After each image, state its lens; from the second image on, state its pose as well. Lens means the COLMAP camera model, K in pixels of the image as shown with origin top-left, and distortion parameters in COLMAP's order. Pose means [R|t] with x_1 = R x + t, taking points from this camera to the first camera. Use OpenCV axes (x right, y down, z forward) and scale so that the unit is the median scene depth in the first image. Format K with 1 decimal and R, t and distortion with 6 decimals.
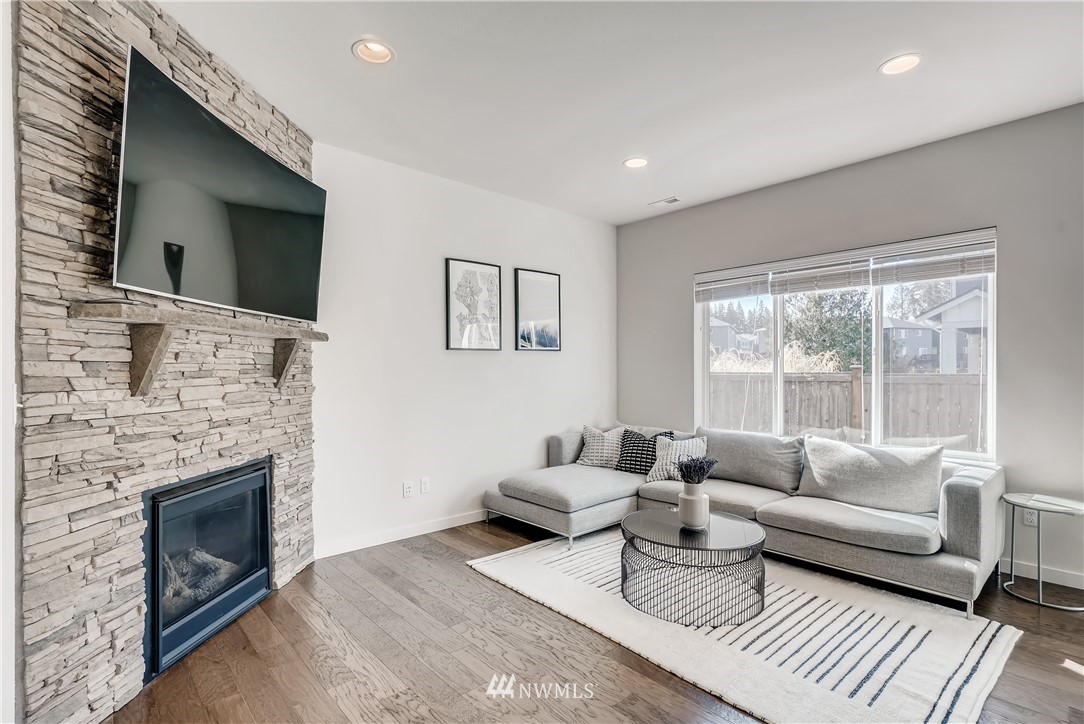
lens RADIAL K [[521.8, 0, 544.0], [0, 521.8, 371.0], [0, 0, 1]] dist [-0.000916, 0.000726]
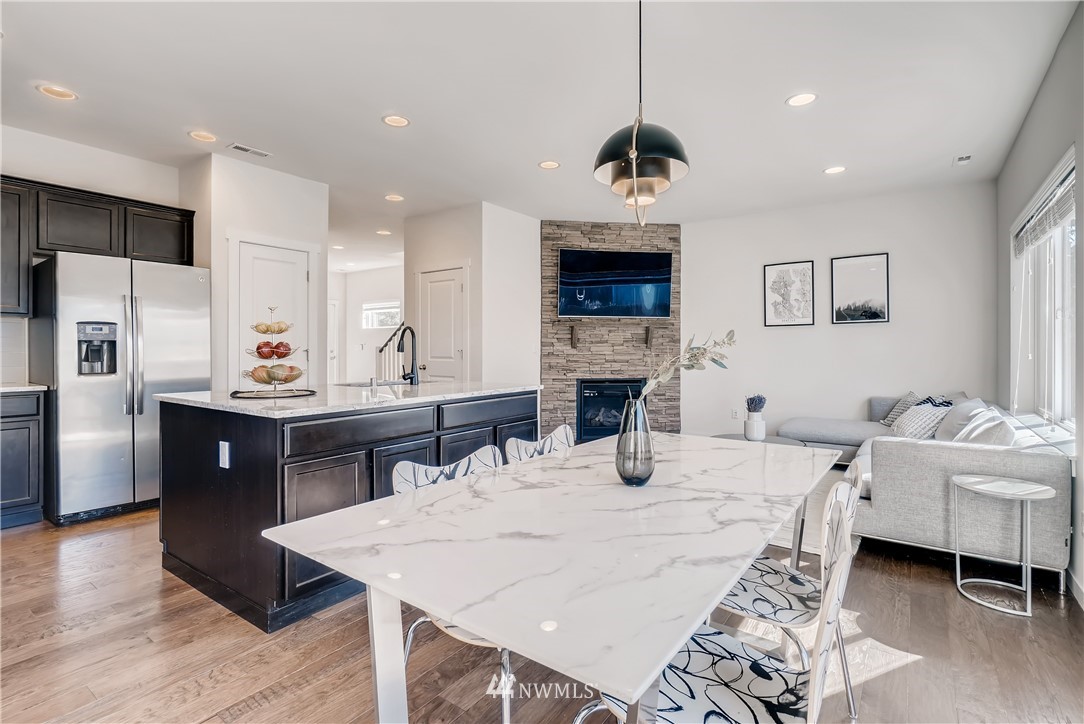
lens RADIAL K [[521.7, 0, 540.7], [0, 521.7, 348.6], [0, 0, 1]] dist [0.001423, -0.000074]
pose [[0.201118, 0.001554, -0.979566, 2.149245], [-0.002391, 0.999997, 0.001096, 0.041311], [0.979564, 0.002122, 0.201121, 0.132091]]
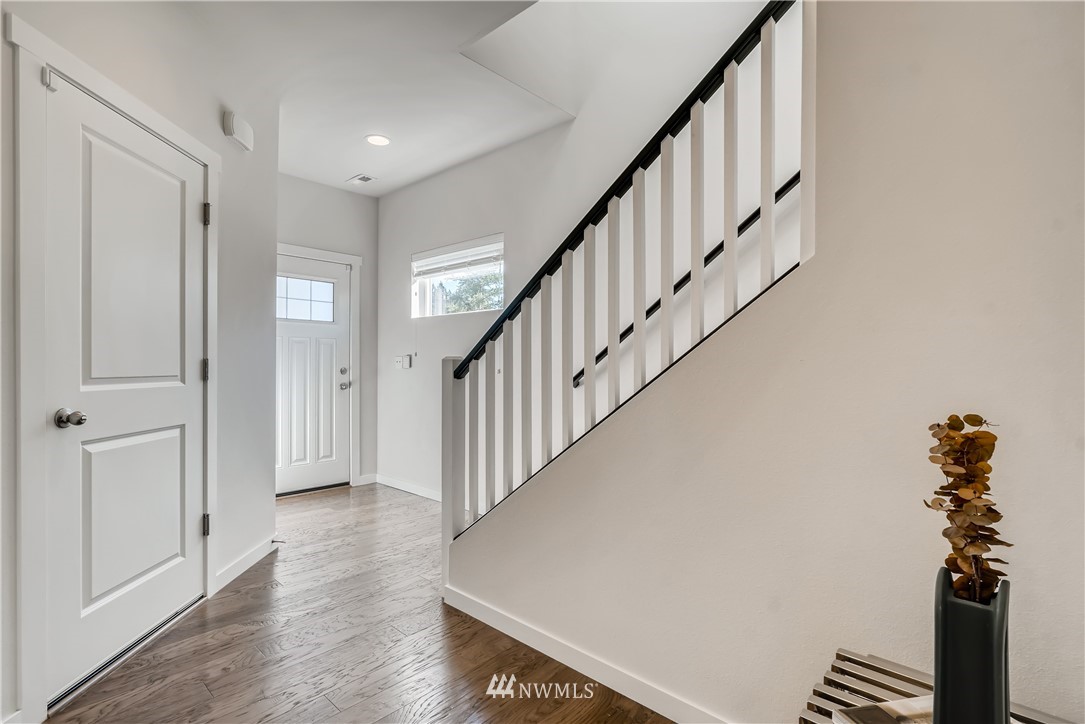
lens RADIAL K [[522.2, 0, 544.5], [0, 522.2, 371.0], [0, 0, 1]] dist [-0.000916, 0.000726]
pose [[0.085297, 0.009212, -0.996313, -0.823913], [-0.008587, 0.999927, 0.008510, 0.051454], [0.996319, 0.007829, 0.085370, -0.167782]]
